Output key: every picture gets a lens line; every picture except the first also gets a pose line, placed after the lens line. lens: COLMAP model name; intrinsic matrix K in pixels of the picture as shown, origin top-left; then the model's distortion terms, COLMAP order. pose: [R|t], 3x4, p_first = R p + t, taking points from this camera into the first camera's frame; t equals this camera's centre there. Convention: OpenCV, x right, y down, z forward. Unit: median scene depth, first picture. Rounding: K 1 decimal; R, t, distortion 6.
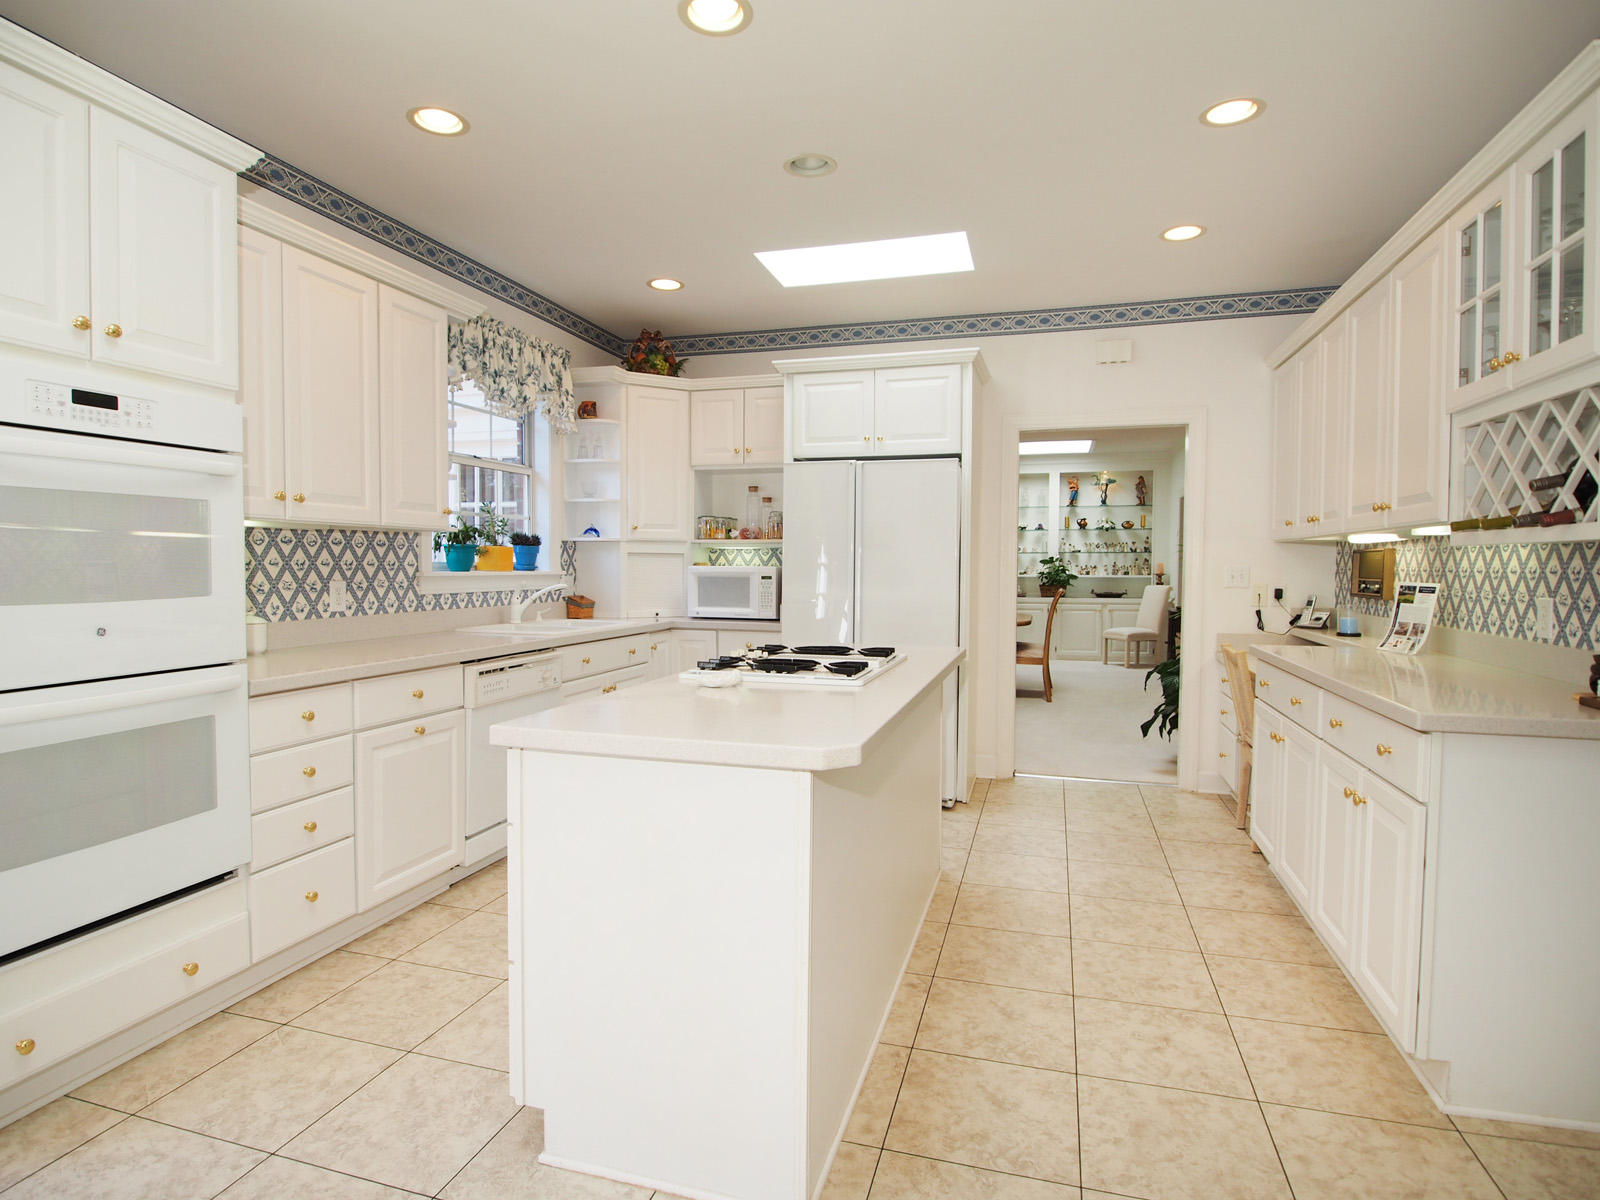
lens RADIAL K [[863.0, 0, 798.6], [0, 863.0, 597.3], [0, 0, 1]] dist [-0.012435, -0.004848]
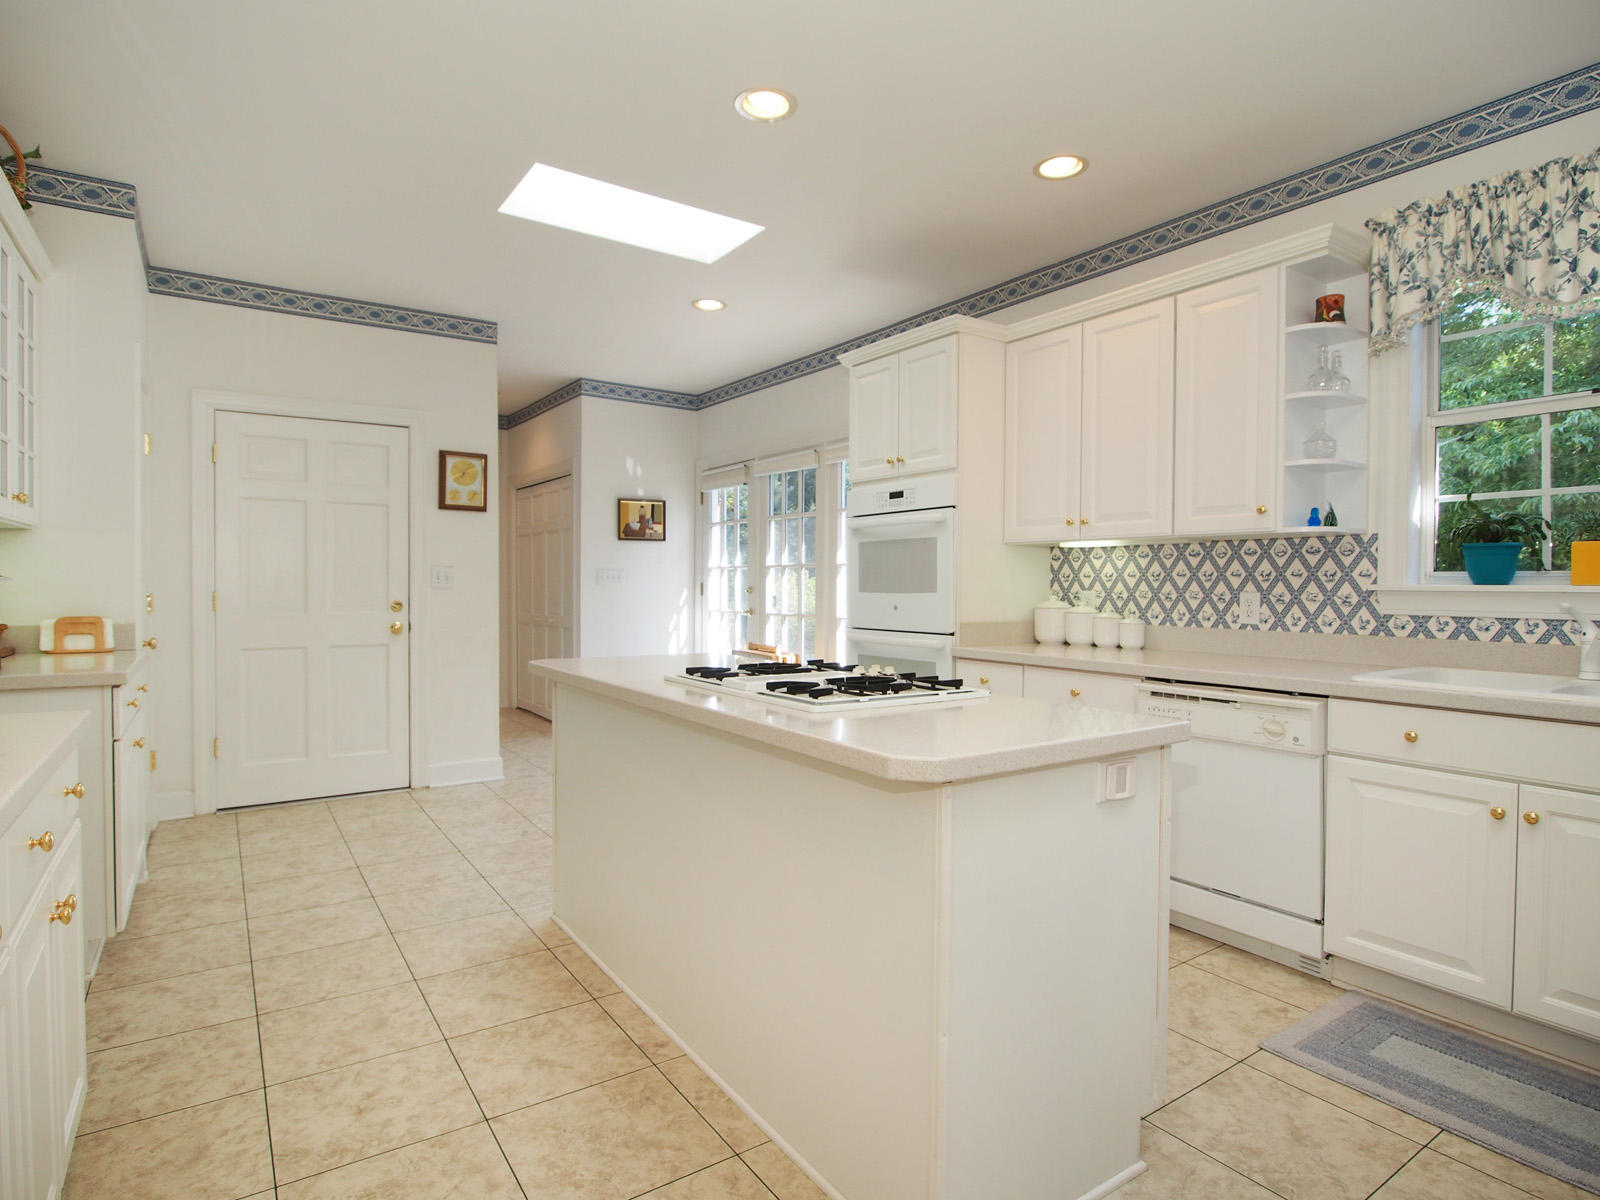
lens RADIAL K [[863.0, 0, 798.6], [0, 863.0, 597.3], [0, 0, 1]] dist [-0.012435, -0.004848]
pose [[-0.632303, 0.002735, -0.774716, 0.575451], [-0.039233, 0.998598, 0.035545, -0.030169], [0.773727, 0.052870, -0.631309, 1.311322]]
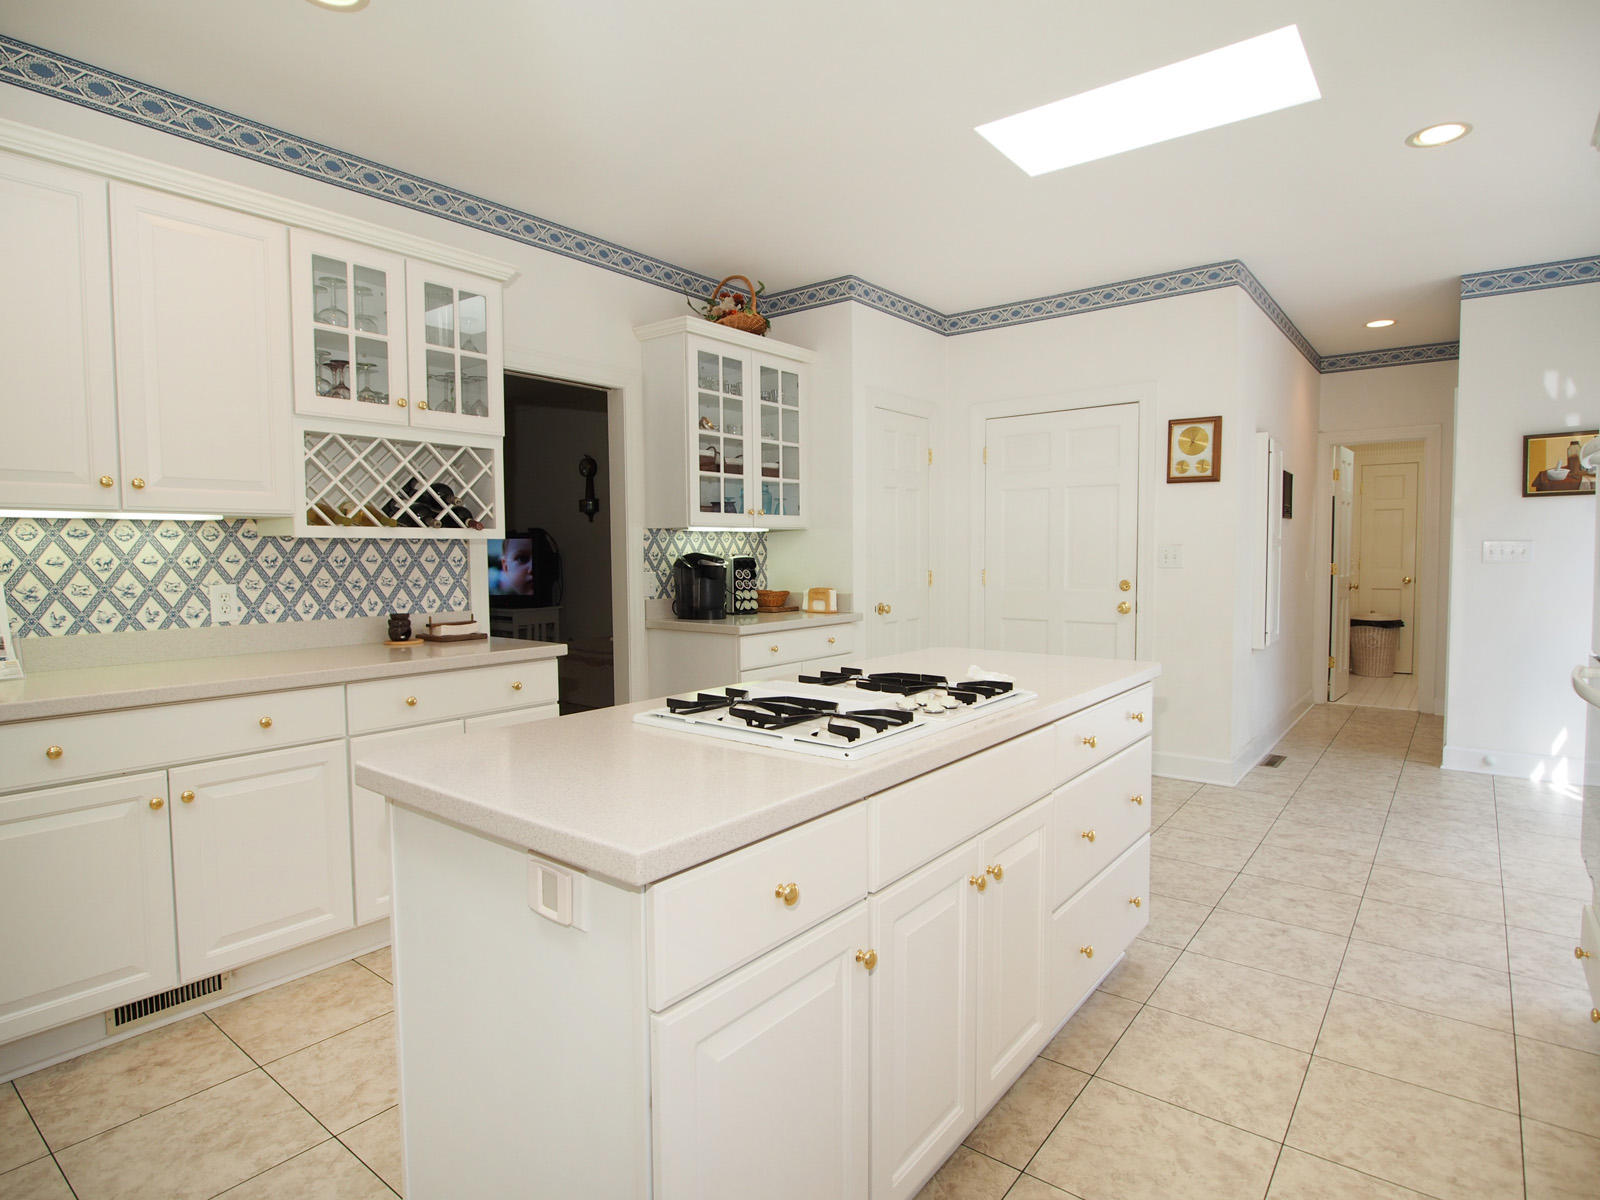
lens RADIAL K [[863.0, 0, 798.6], [0, 863.0, 597.3], [0, 0, 1]] dist [-0.012435, -0.004848]
pose [[-0.929355, -0.019222, 0.368687, -0.177792], [0.015371, 0.995763, 0.090661, -0.058192], [-0.368867, 0.089923, -0.925122, 1.416916]]
